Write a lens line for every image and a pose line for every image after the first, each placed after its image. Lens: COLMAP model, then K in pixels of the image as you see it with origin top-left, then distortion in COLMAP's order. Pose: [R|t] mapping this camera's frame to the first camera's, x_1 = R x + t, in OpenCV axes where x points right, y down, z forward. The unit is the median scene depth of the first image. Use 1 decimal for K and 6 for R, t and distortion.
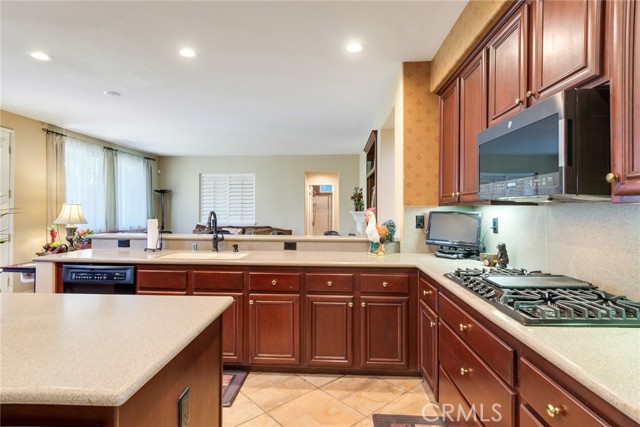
lens RADIAL K [[335.1, 0, 319.8], [0, 335.1, 207.9], [0, 0, 1]] dist [0.002971, 0.000986]
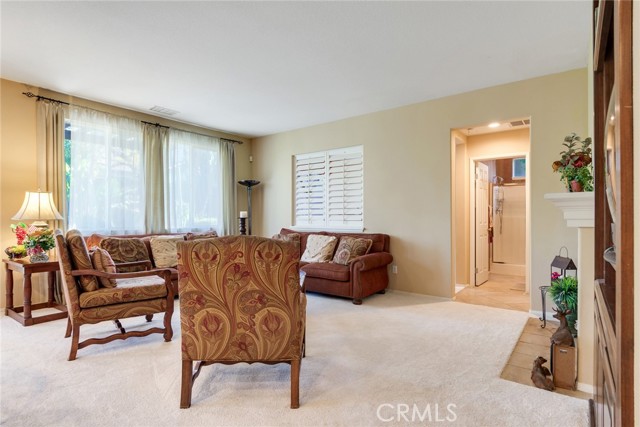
lens RADIAL K [[335.1, 0, 319.8], [0, 335.1, 207.9], [0, 0, 1]] dist [0.002971, 0.000986]
pose [[0.823526, -0.019375, -0.566948, 0.084058], [0.004294, 0.999601, -0.027923, 0.027464], [0.567262, 0.020561, 0.823280, 0.498262]]
